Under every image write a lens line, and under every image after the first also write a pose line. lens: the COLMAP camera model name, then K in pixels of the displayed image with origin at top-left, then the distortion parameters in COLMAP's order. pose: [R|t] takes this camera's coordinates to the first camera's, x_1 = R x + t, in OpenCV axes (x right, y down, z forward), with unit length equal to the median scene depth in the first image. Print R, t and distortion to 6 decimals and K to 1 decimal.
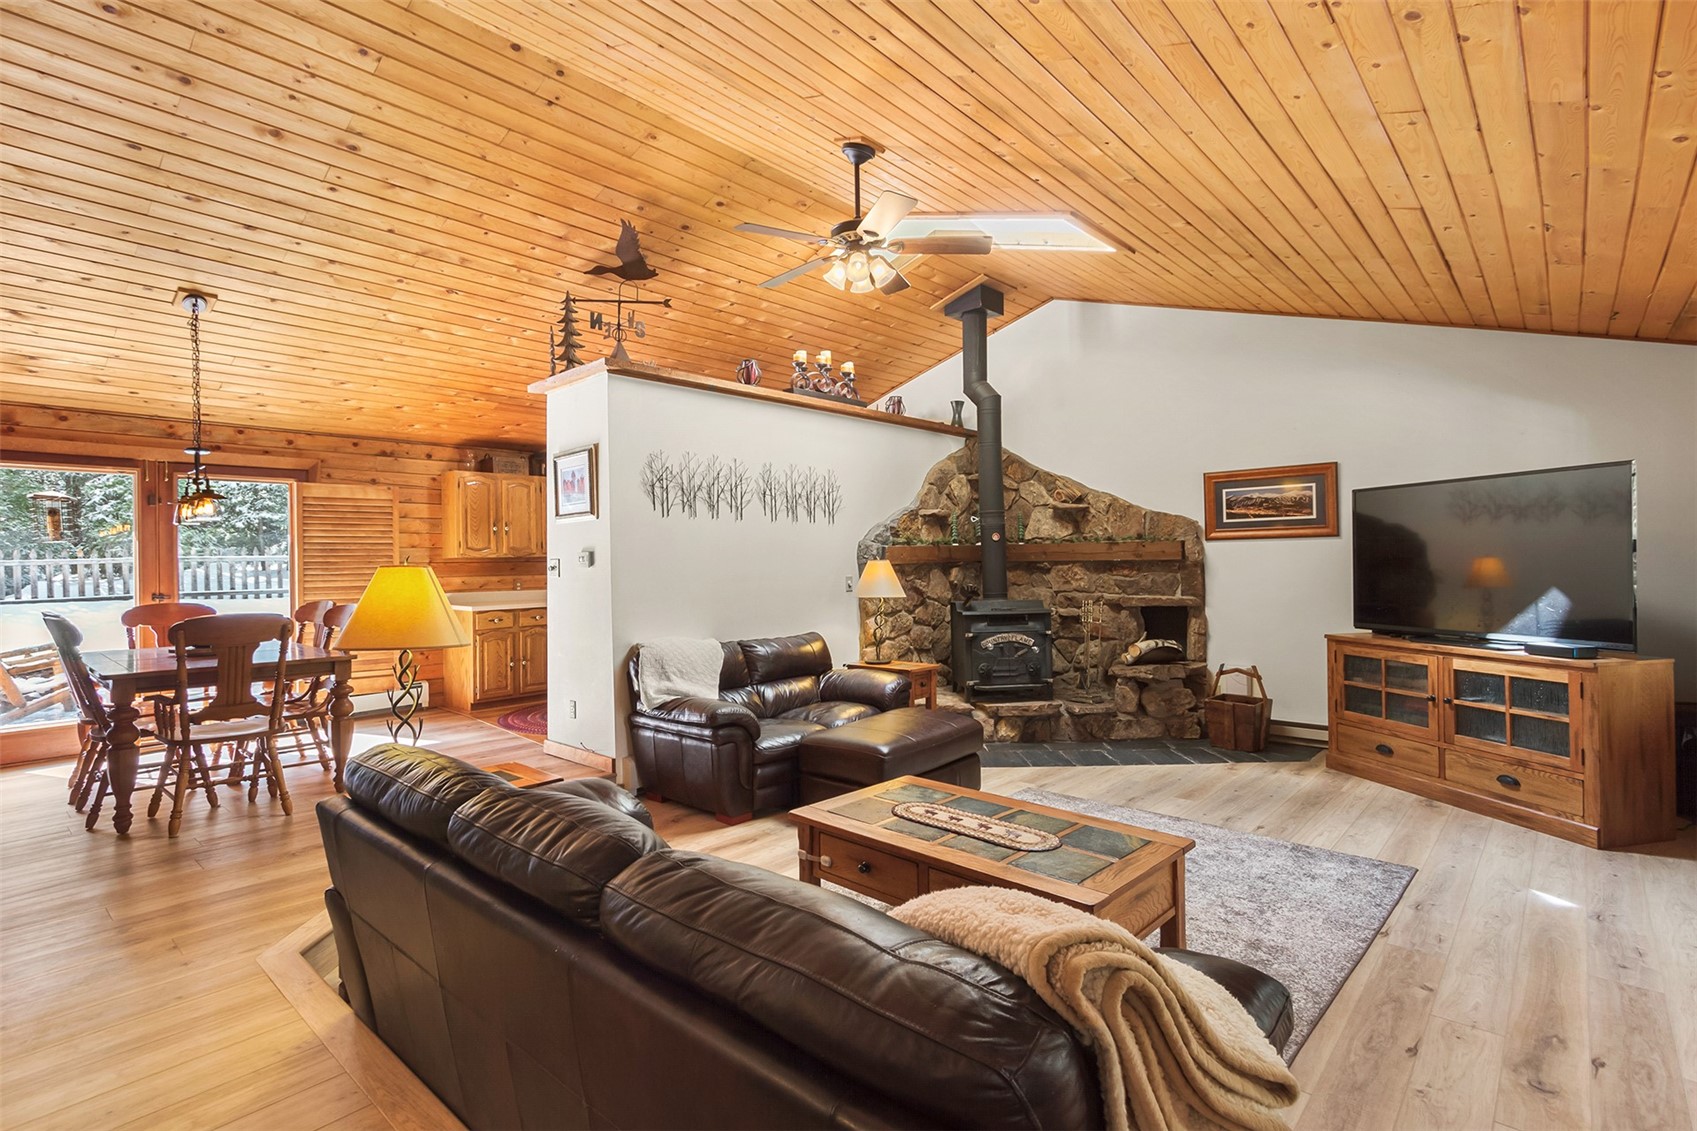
lens RADIAL K [[804.0, 0, 840.6], [0, 804.0, 562.4], [0, 0, 1]] dist [0.002666, 0.000116]
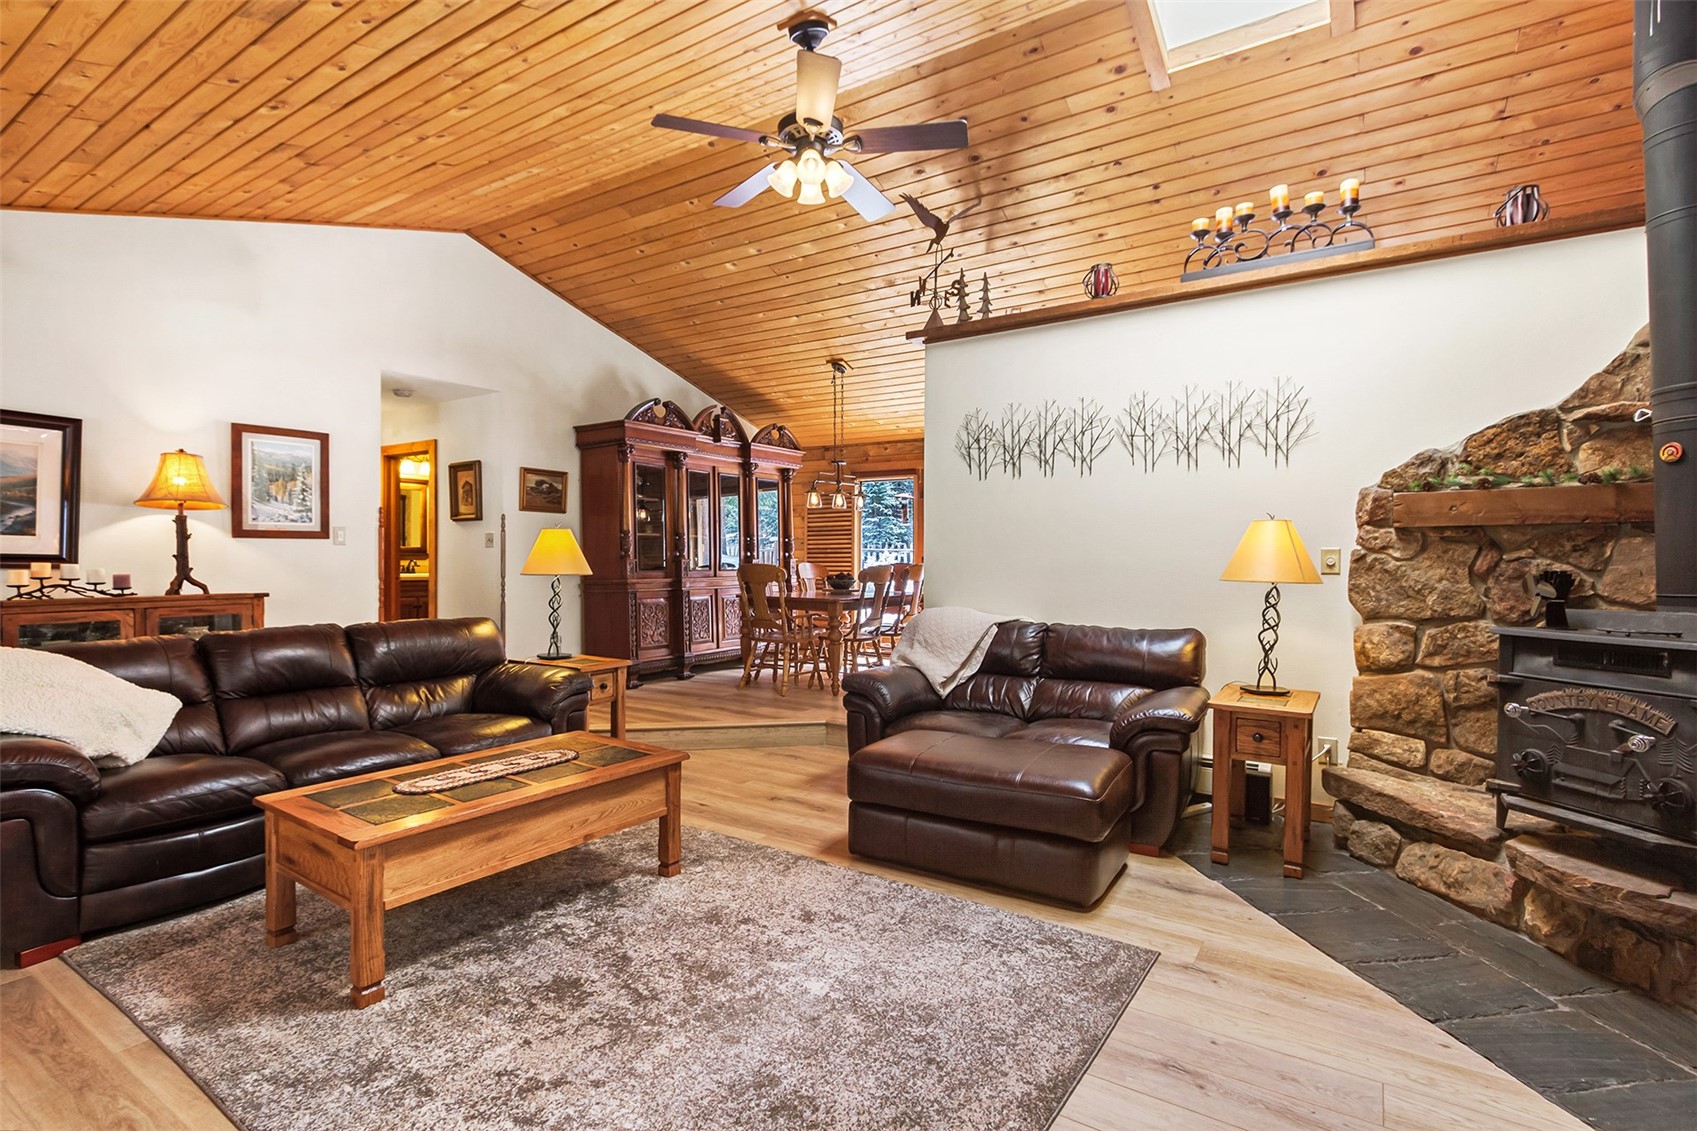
lens RADIAL K [[804.0, 0, 843.7], [0, 804.0, 561.5], [0, 0, 1]] dist [0.002666, 0.000116]
pose [[0.161817, 0.021296, -0.986591, 0.596511], [-0.001426, 0.999771, 0.021347, 0.016264], [0.986820, -0.002047, 0.161810, 0.609416]]
